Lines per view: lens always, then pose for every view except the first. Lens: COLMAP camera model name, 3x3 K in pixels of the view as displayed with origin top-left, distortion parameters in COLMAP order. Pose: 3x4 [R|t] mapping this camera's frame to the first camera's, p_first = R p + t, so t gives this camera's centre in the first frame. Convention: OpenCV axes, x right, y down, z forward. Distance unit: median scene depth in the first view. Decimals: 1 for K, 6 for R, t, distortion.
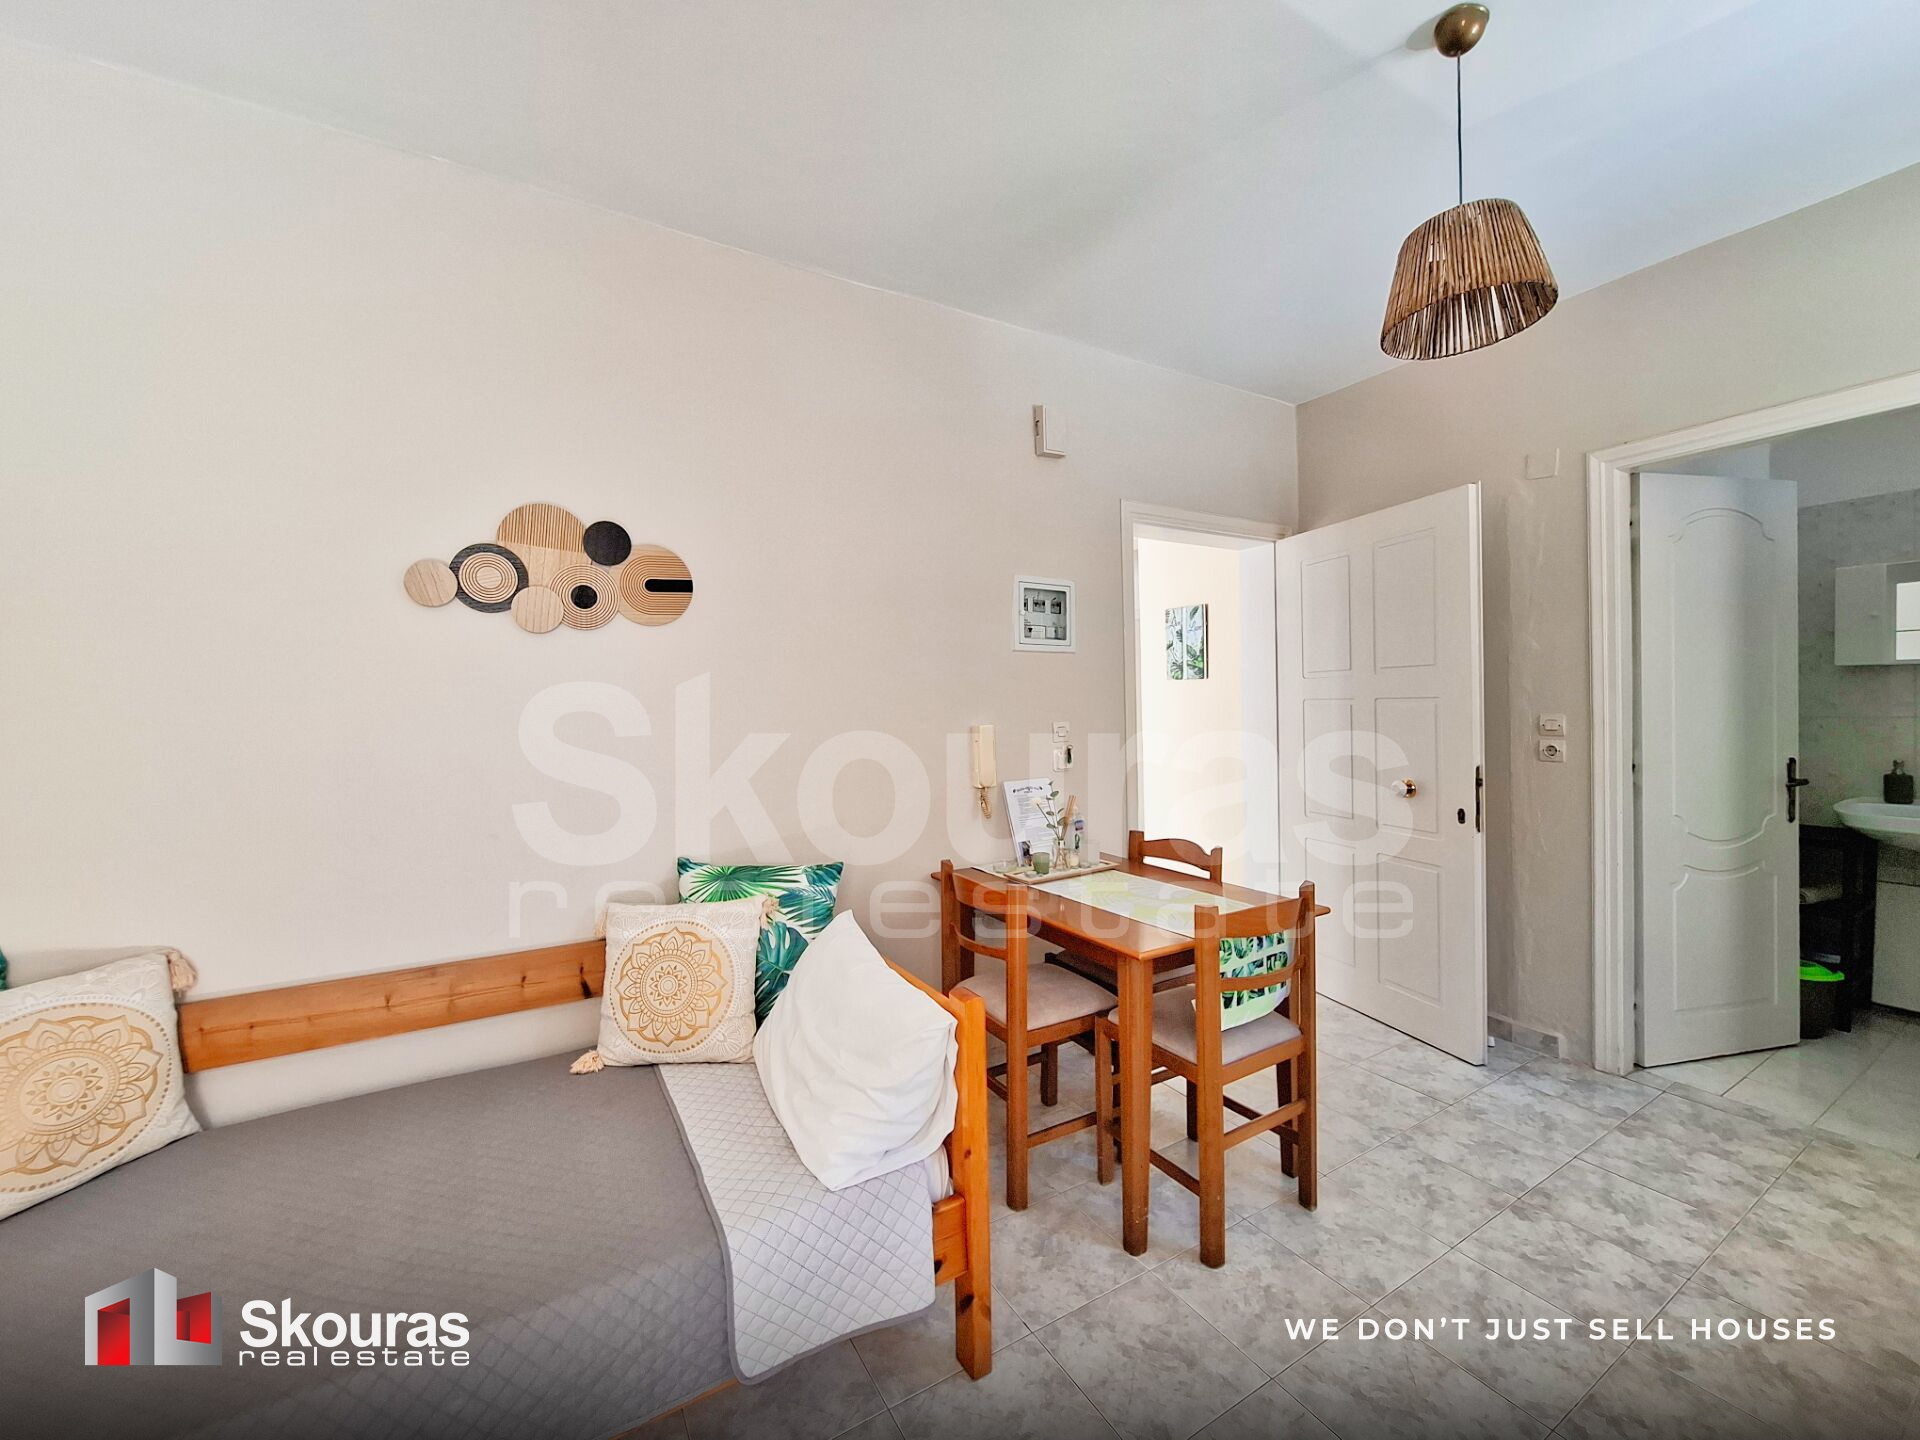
lens RADIAL K [[756.2, 0, 963.0], [0, 756.2, 715.0], [0, 0, 1]] dist [-0.010948, 0.002731]
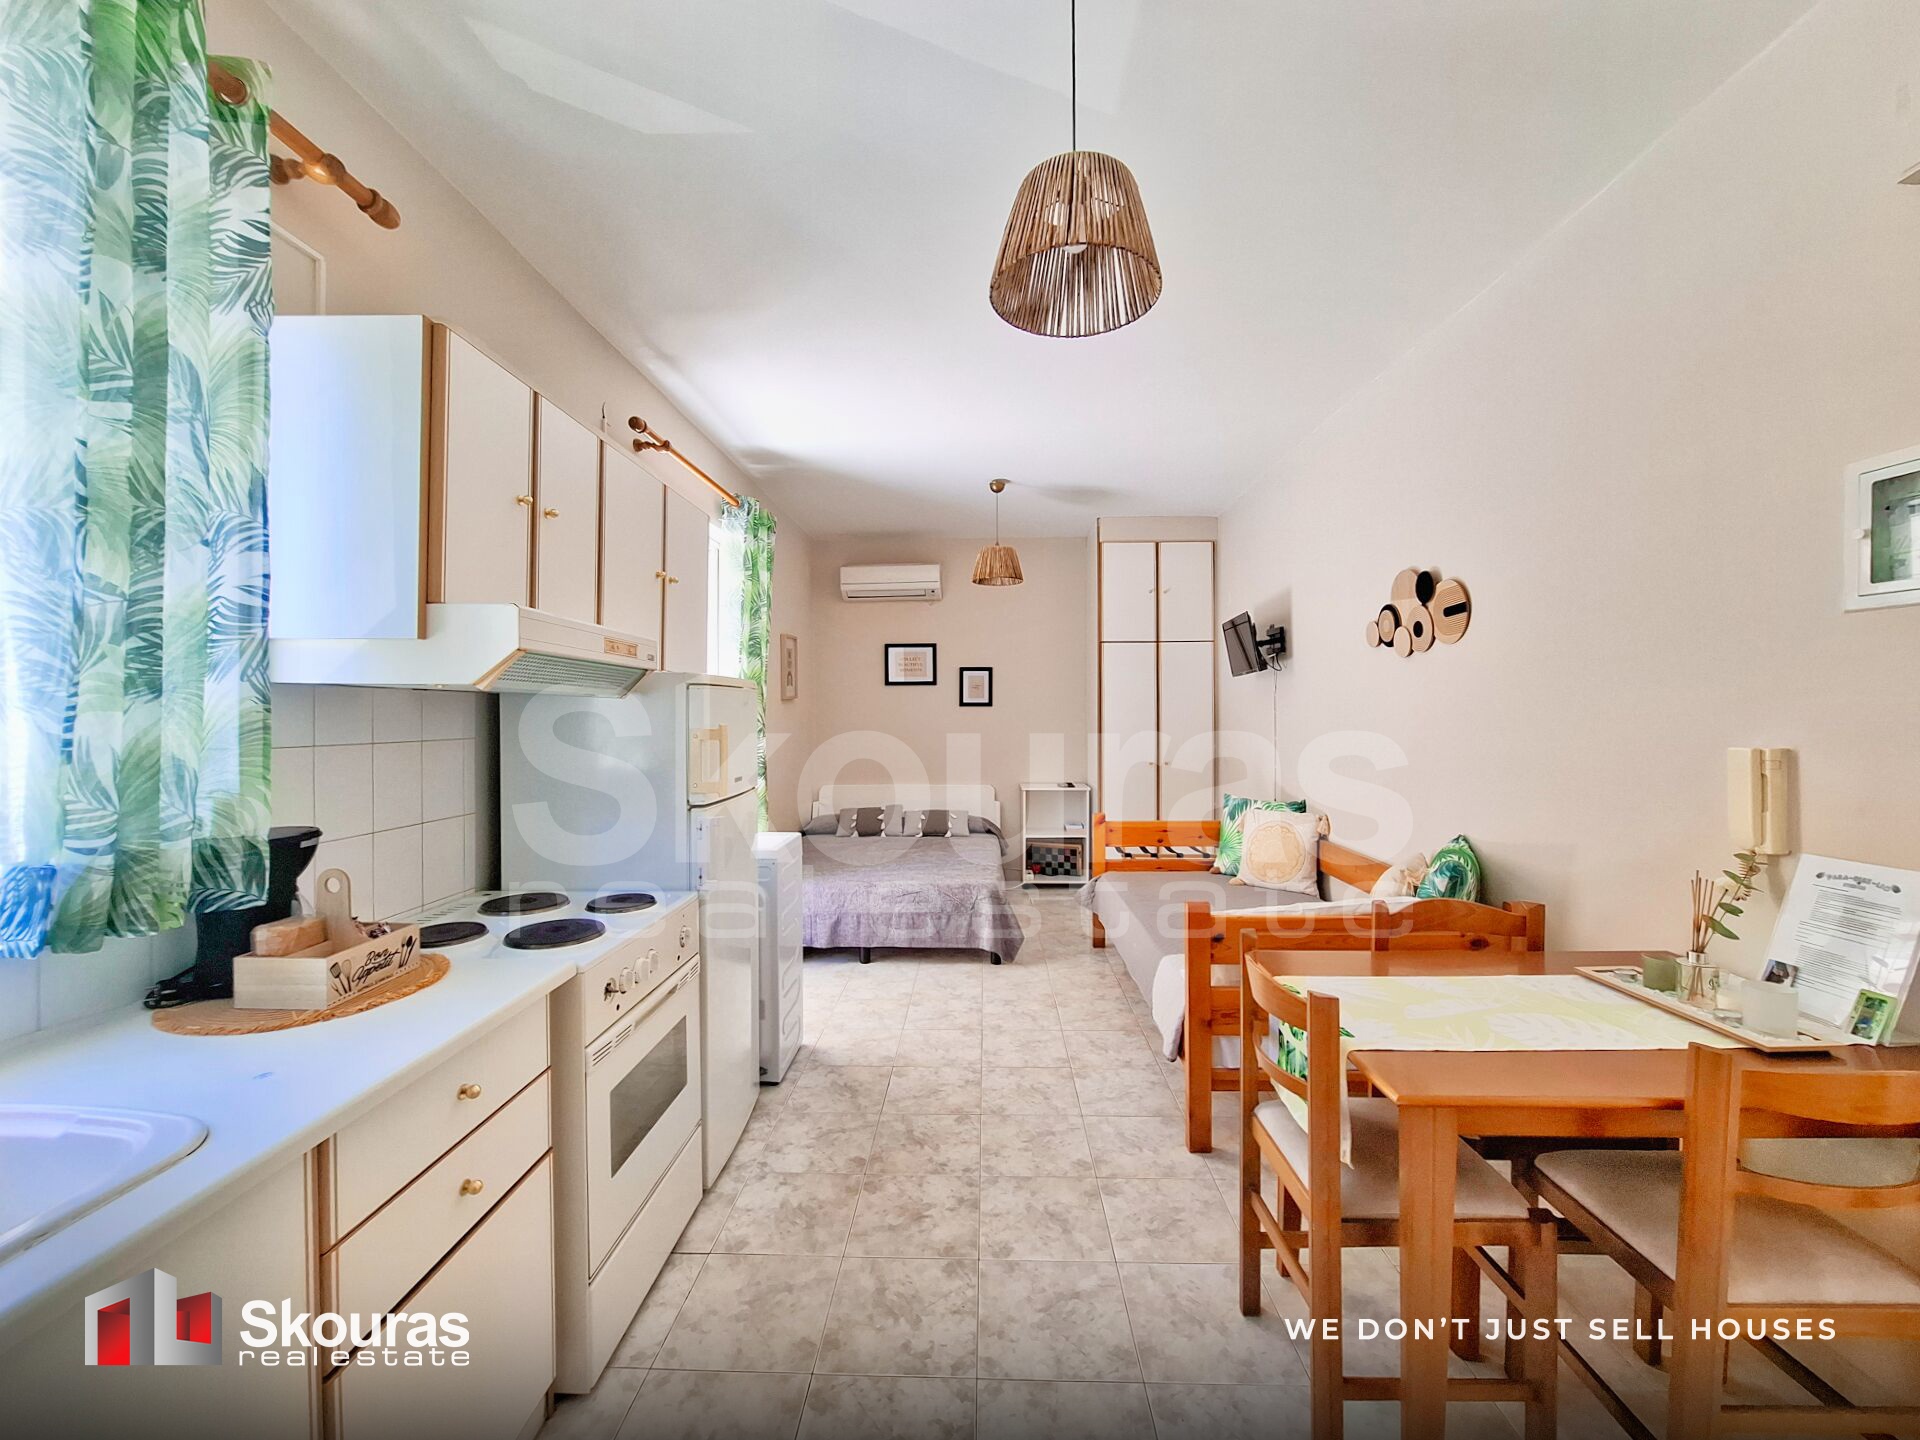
lens RADIAL K [[764.7, 0, 962.8], [0, 764.7, 716.1], [0, 0, 1]] dist [-0.006659, 0.000805]
pose [[-0.534796, 0.029444, -0.844468, 1.214752], [0.006719, 0.999509, 0.030595, -0.047763], [0.844954, 0.010689, -0.534732, 1.112538]]
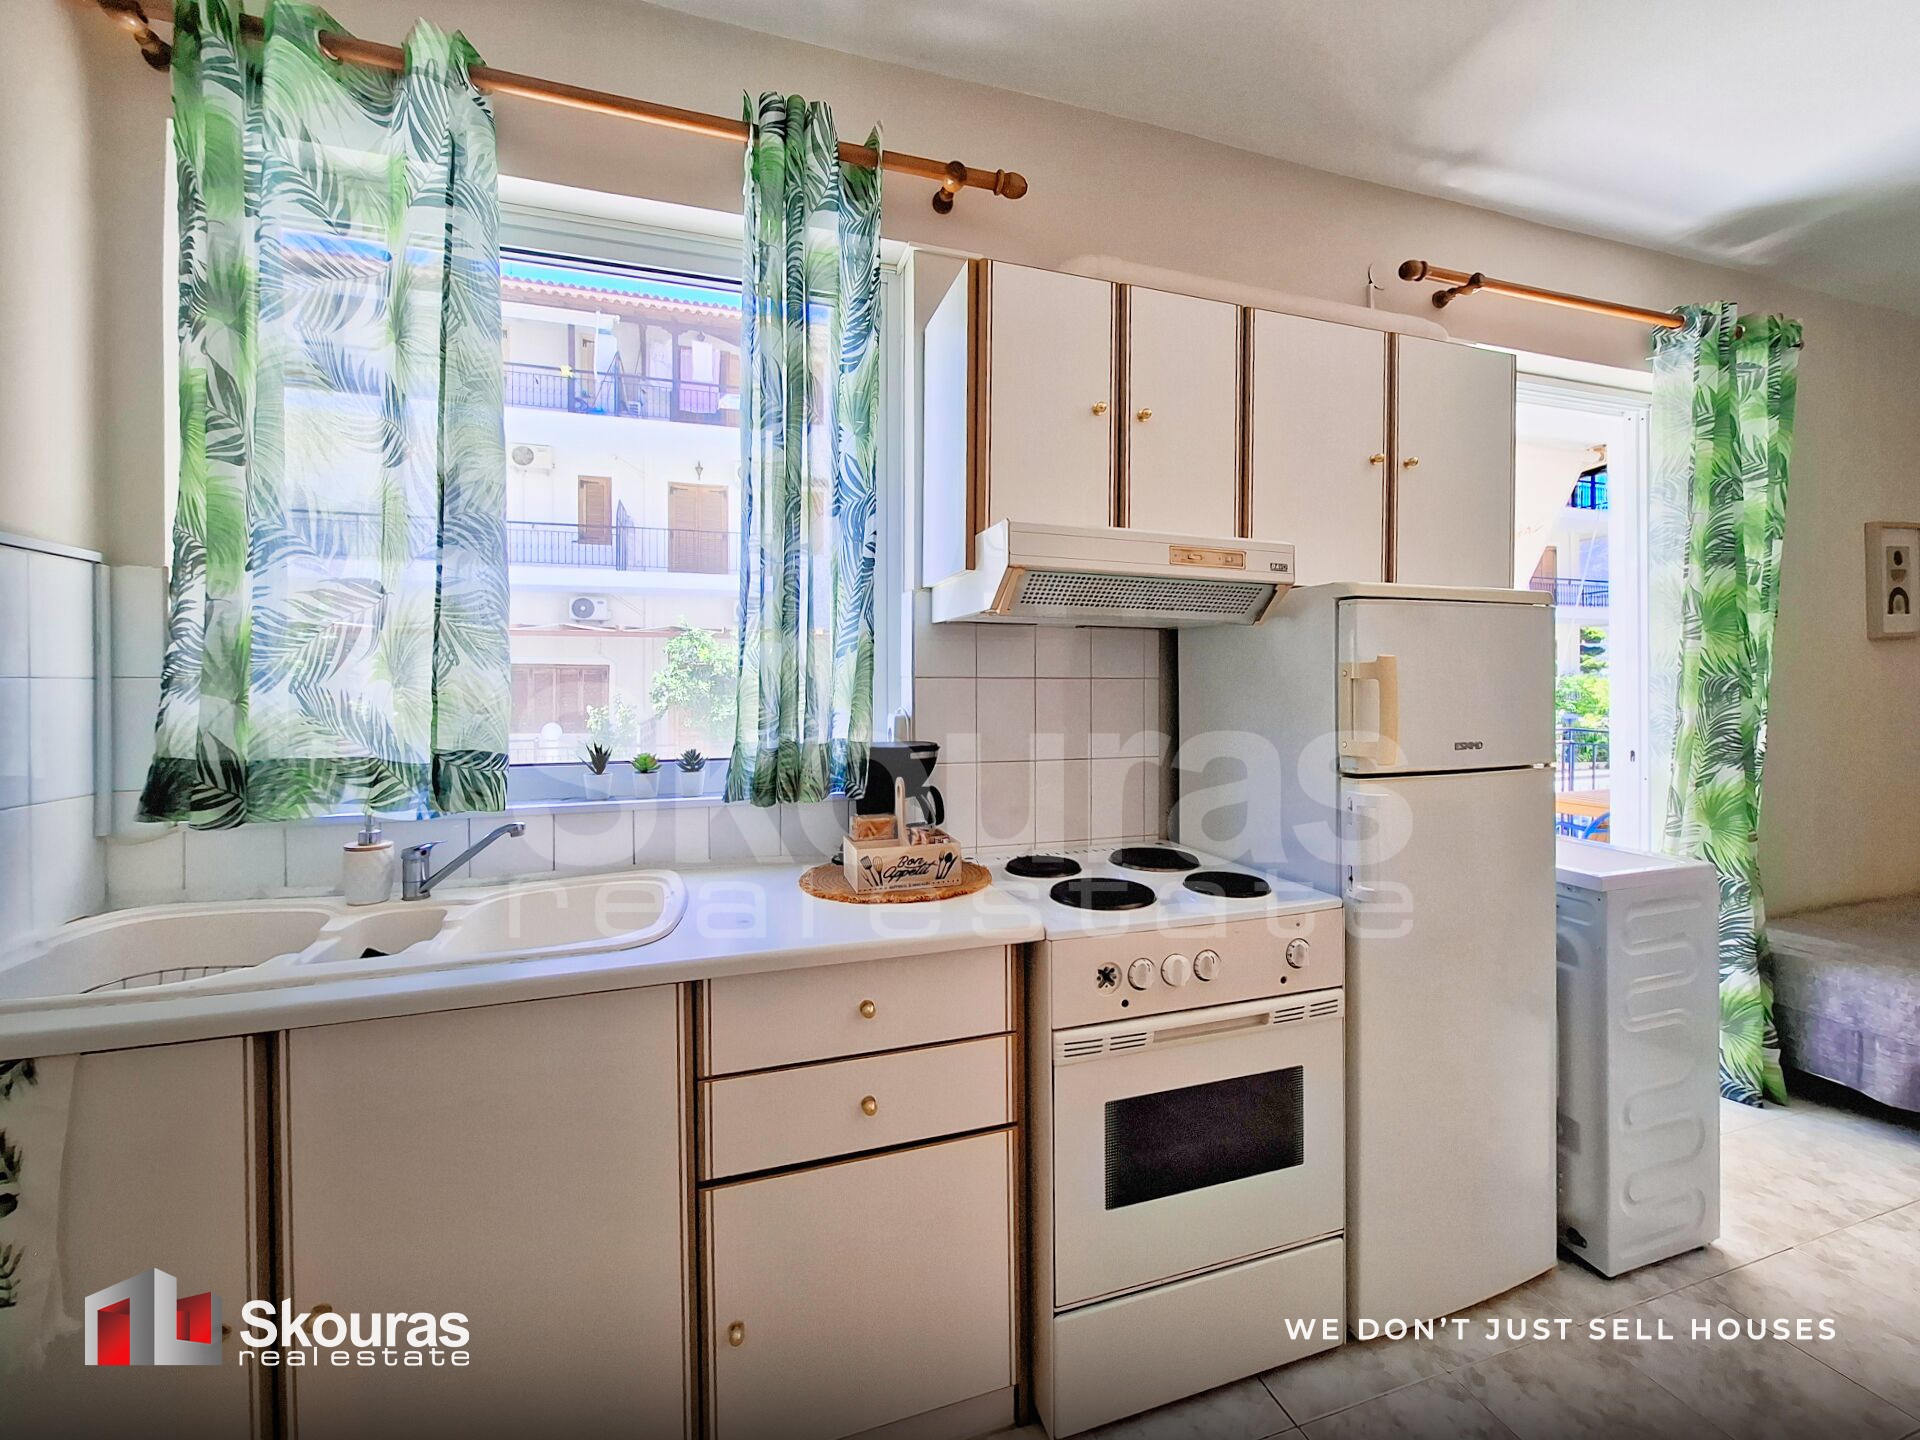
lens RADIAL K [[784.7, 0, 963.0], [0, 784.7, 685.4], [0, 0, 1]] dist [-0.006315, 0.000473]
pose [[-0.974721, 0.025208, 0.221999, 0.695829], [0.026807, 0.999632, 0.004192, 0.009646], [-0.221812, 0.010037, -0.975038, 1.045886]]
